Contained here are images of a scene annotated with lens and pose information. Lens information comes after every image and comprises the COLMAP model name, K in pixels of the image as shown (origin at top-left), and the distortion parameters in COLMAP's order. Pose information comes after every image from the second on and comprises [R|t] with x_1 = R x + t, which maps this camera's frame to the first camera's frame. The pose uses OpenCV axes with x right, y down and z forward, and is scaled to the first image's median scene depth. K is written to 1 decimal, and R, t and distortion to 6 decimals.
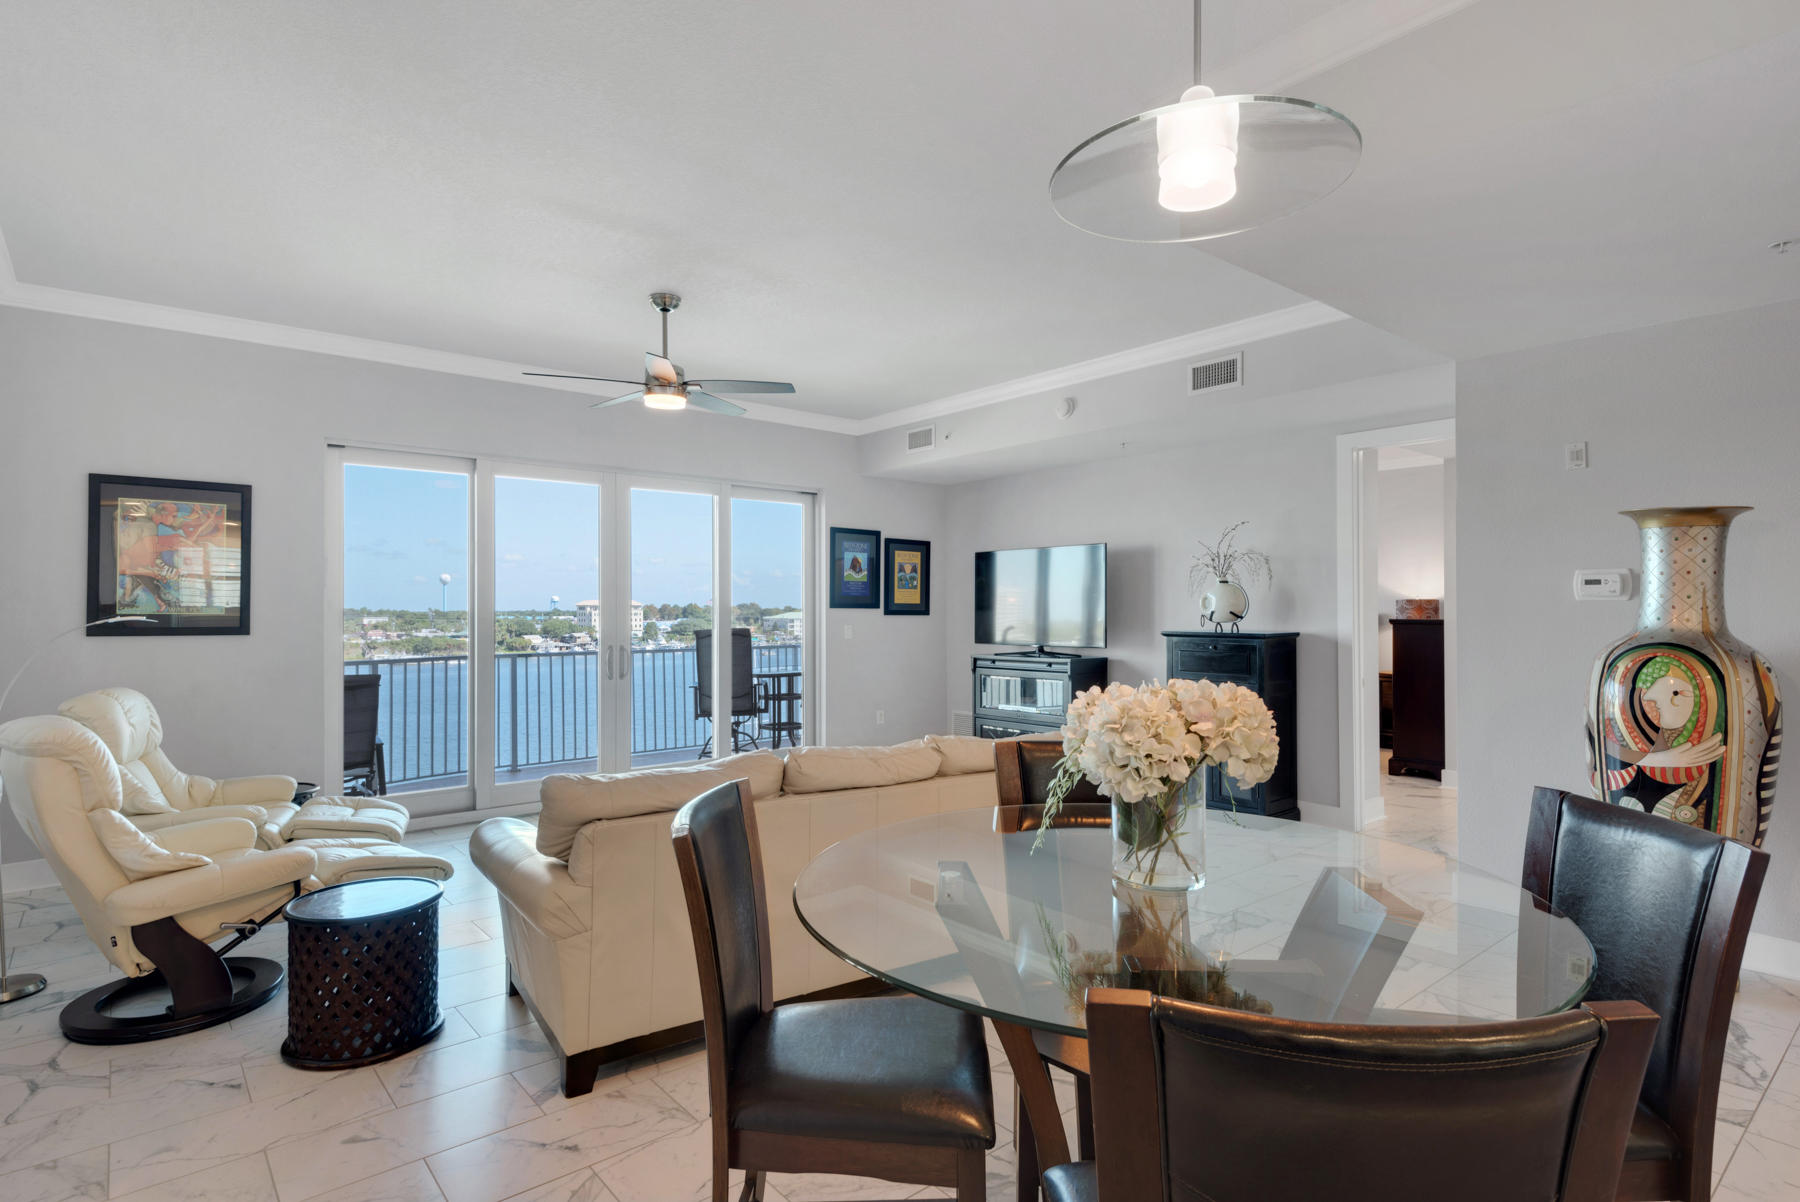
lens RADIAL K [[932.1, 0, 898.7], [0, 932.1, 604.7], [0, 0, 1]] dist [0.024576, -0.000339]
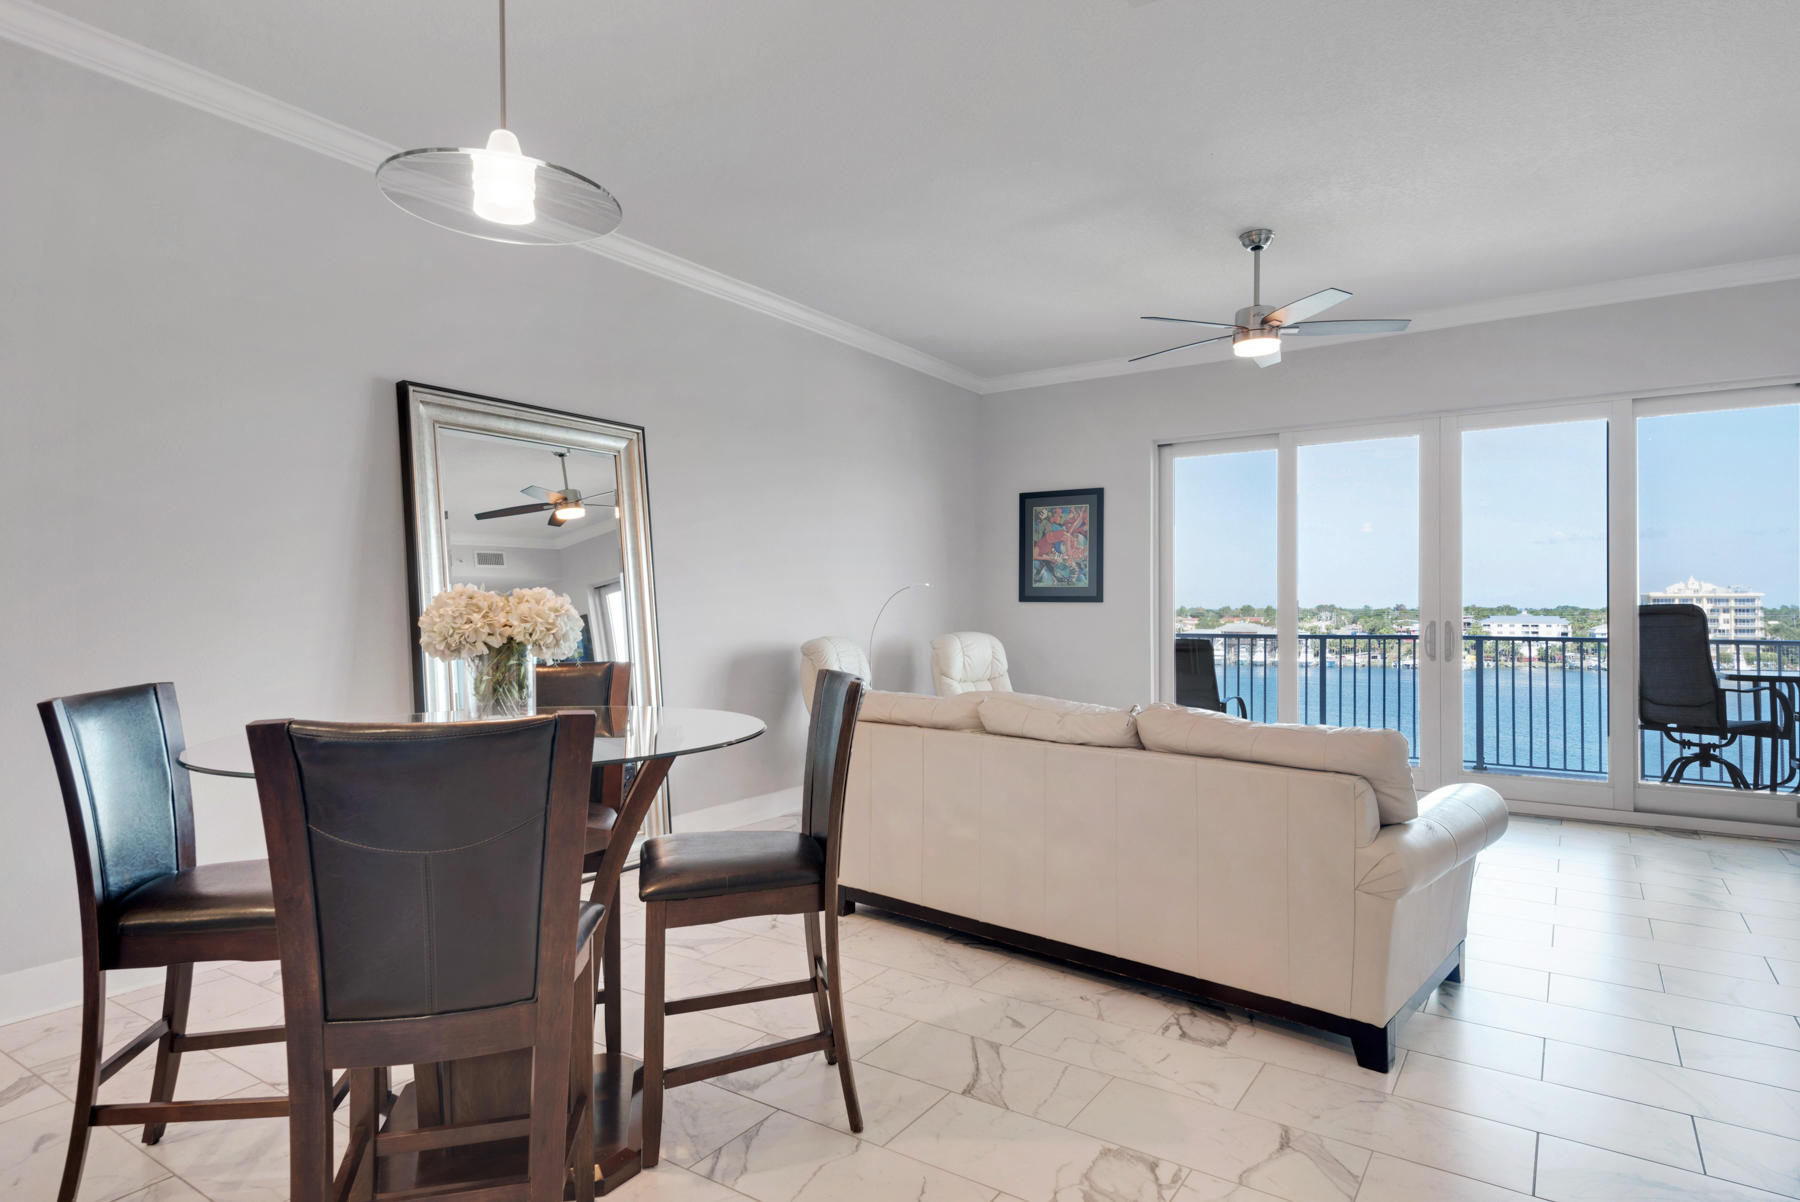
lens RADIAL K [[994.7, 0, 887.5], [0, 994.7, 608.3], [0, 0, 1]] dist [0.006589, -0.001184]
pose [[0.266944, 0.002101, -0.963710, 0.466545], [0.004199, 0.999986, 0.003344, 0.028528], [0.963703, -0.004940, 0.266931, 0.294601]]
